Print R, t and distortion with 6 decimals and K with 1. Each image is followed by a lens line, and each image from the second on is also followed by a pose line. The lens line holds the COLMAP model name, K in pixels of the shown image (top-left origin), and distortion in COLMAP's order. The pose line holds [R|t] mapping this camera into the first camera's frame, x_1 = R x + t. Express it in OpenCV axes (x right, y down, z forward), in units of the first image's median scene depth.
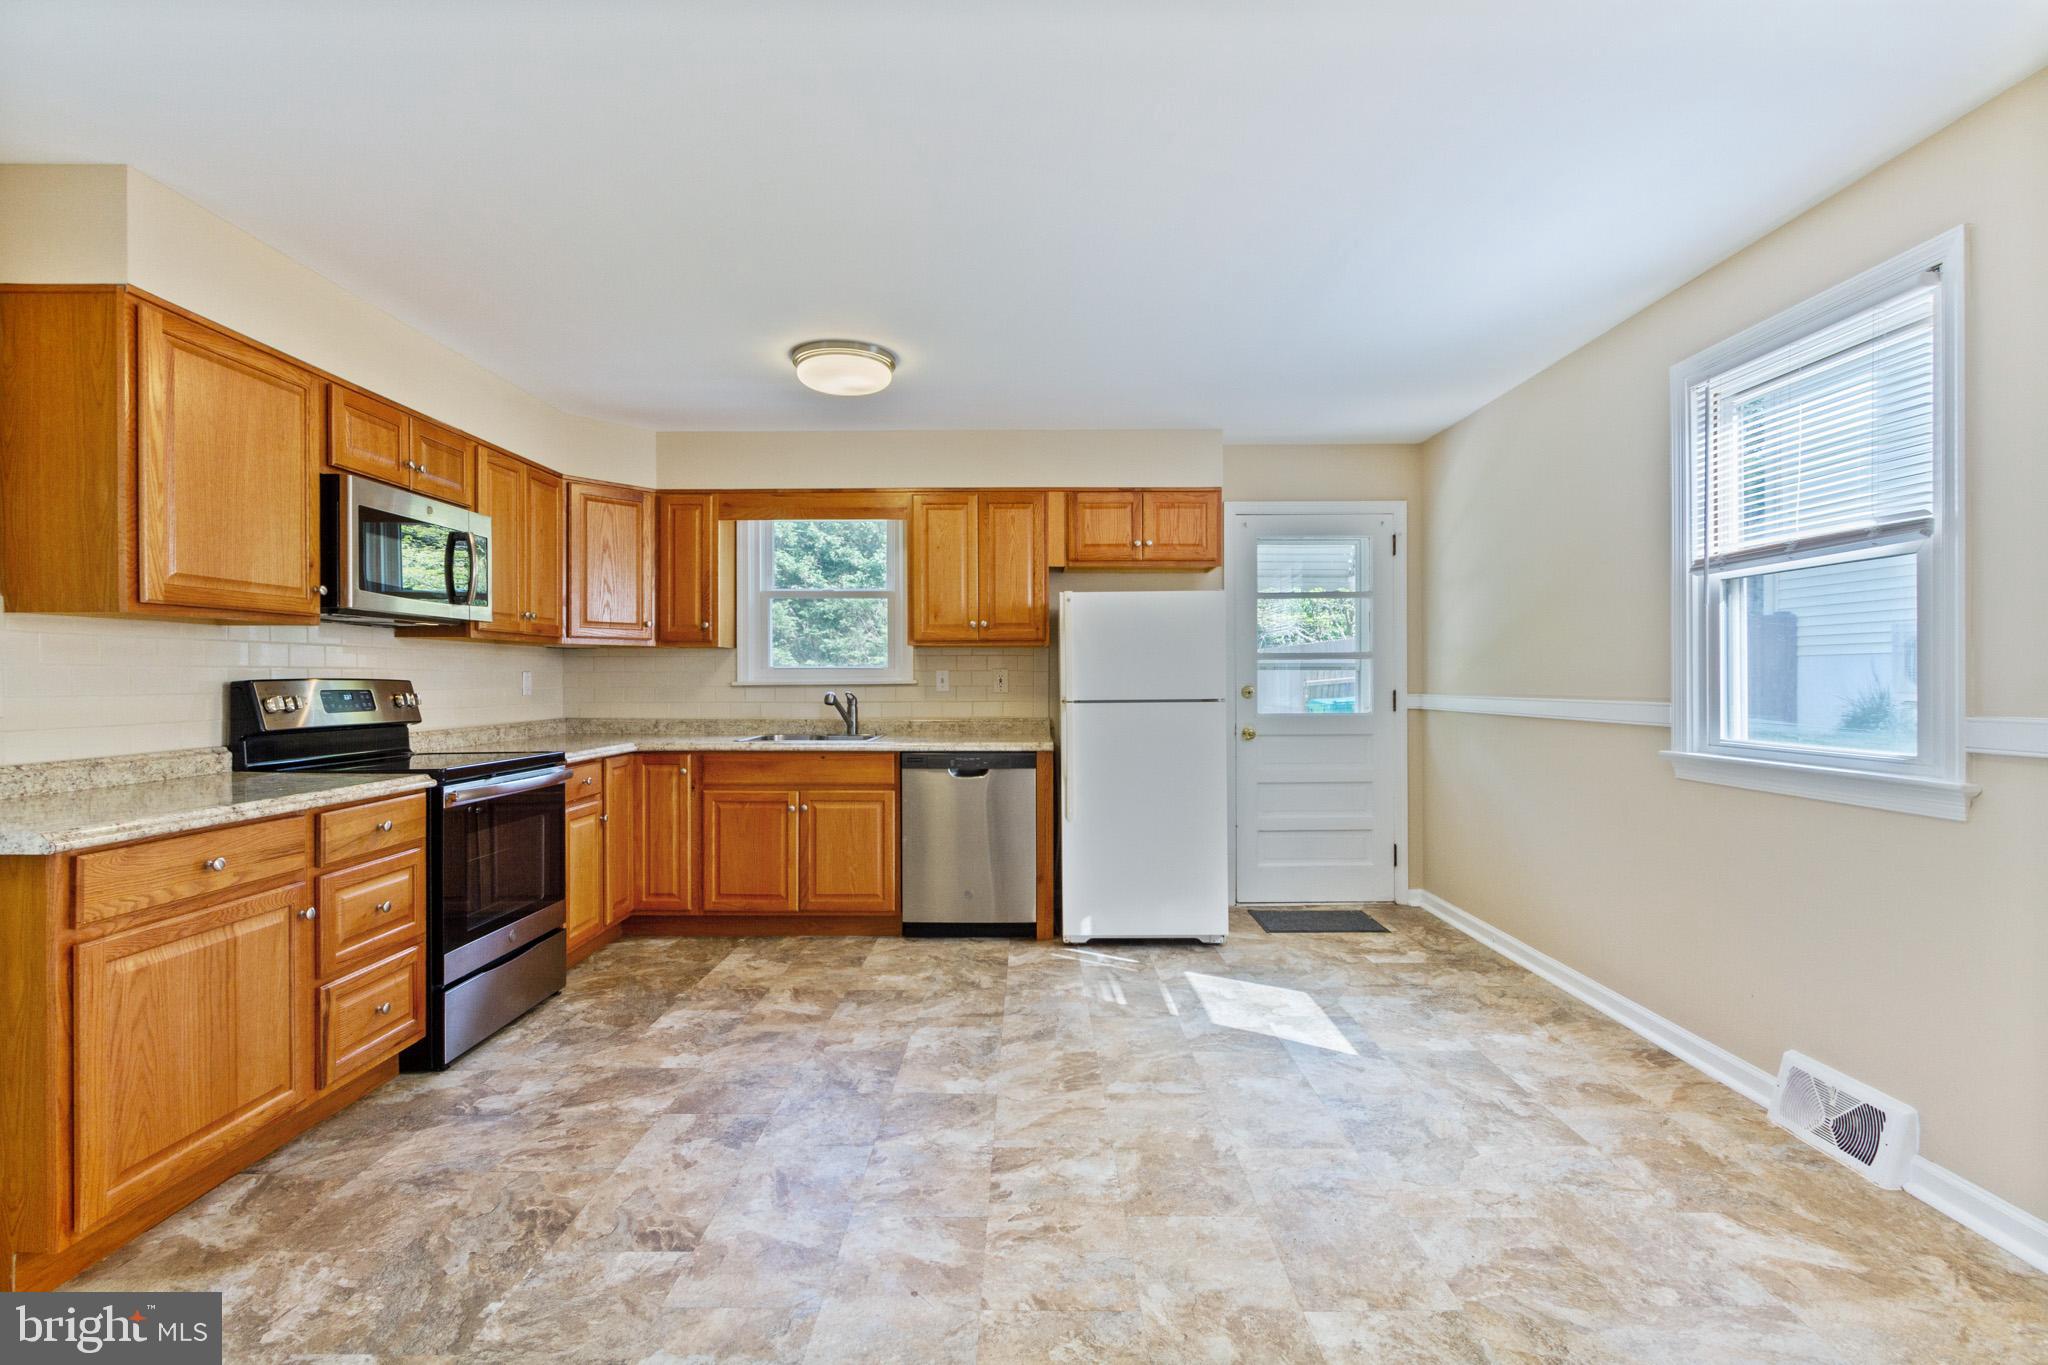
lens RADIAL K [[942.0, 0, 1024.3], [0, 942.0, 683.5], [0, 0, 1]] dist [0.007012, -0.002309]
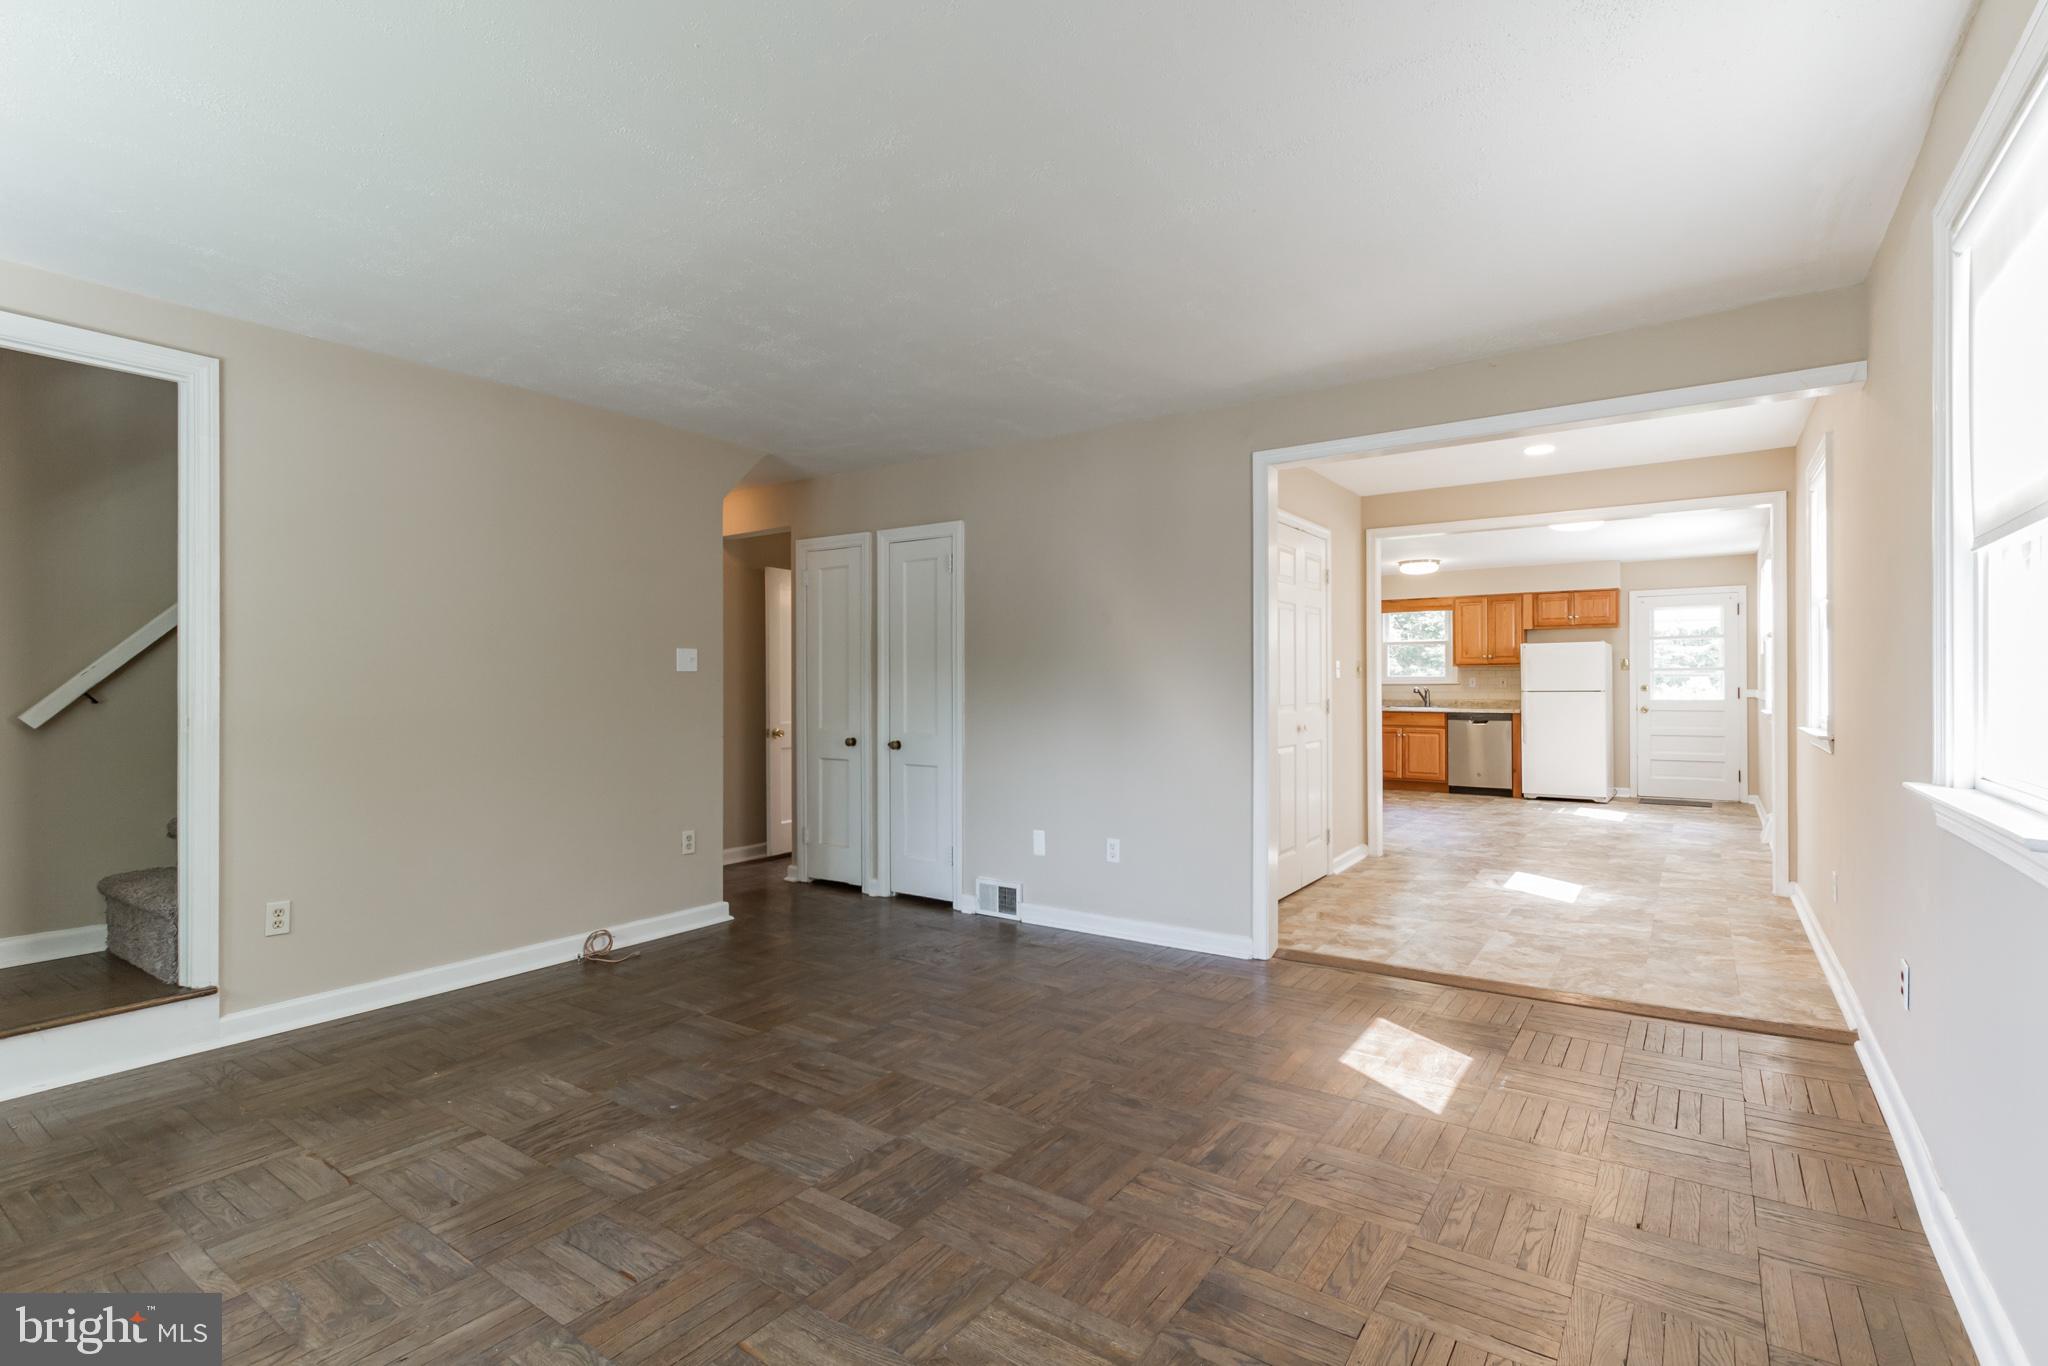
lens RADIAL K [[942.0, 0, 1038.3], [0, 942.0, 685.1], [0, 0, 1]] dist [0.007012, -0.002309]
pose [[0.822760, 0.001354, -0.568388, 0.418340], [-0.002298, 0.999997, -0.000944, 0.009869], [0.568385, 0.002082, 0.822760, -1.726746]]
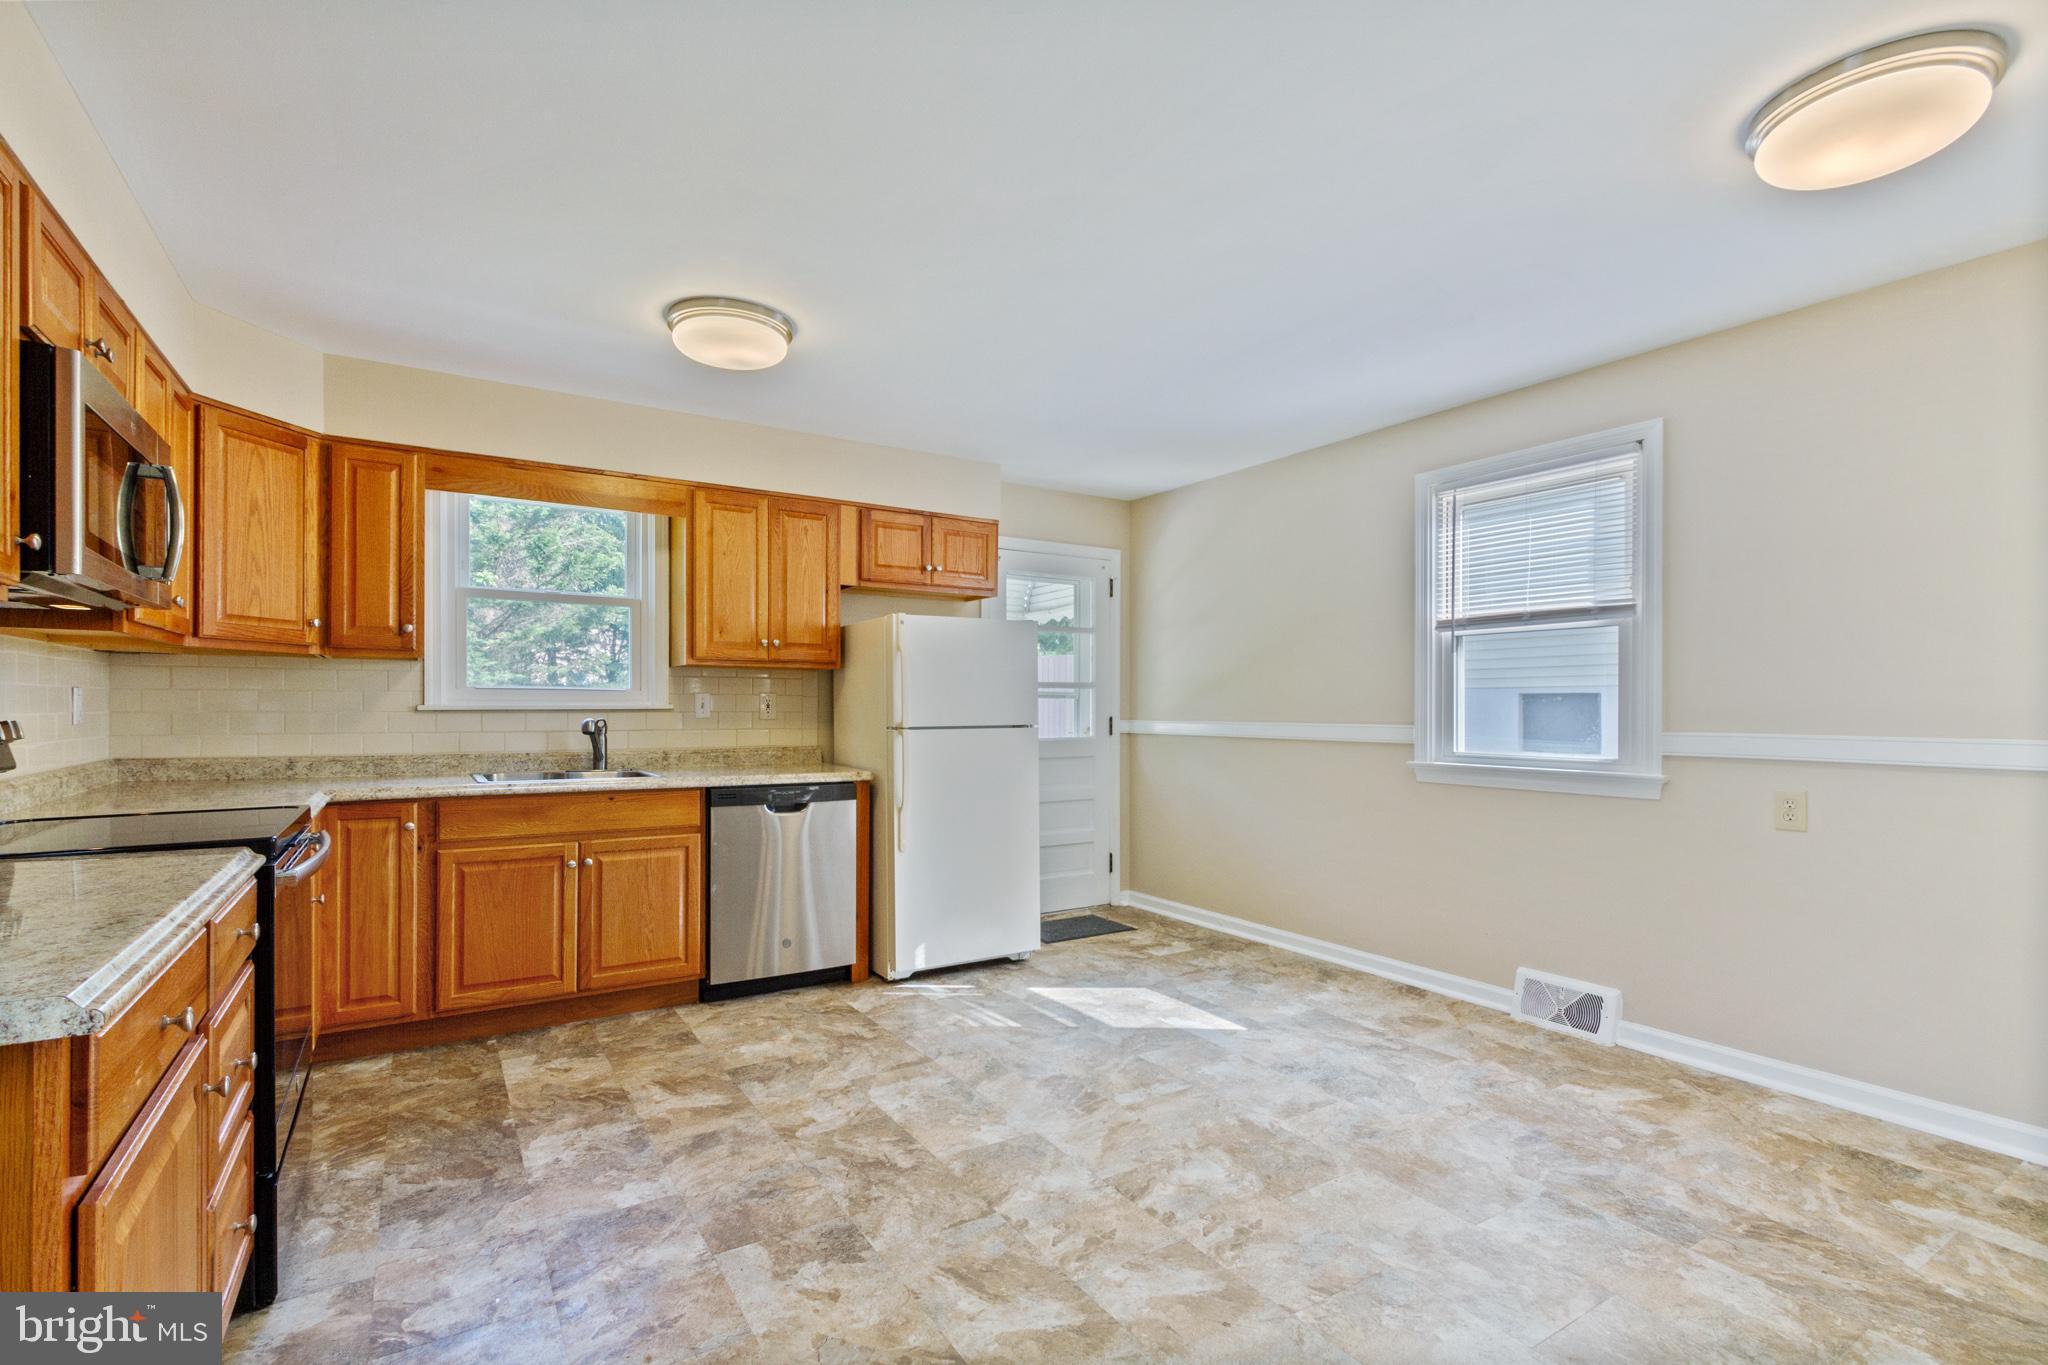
lens RADIAL K [[942.0, 0, 1020.8], [0, 942.0, 714.9], [0, 0, 1]] dist [0.007012, -0.002309]
pose [[0.842519, 0.001298, 0.538665, -0.406034], [-0.003472, 0.999989, 0.003021, 0.002481], [-0.538656, -0.004416, 0.842514, 0.139343]]
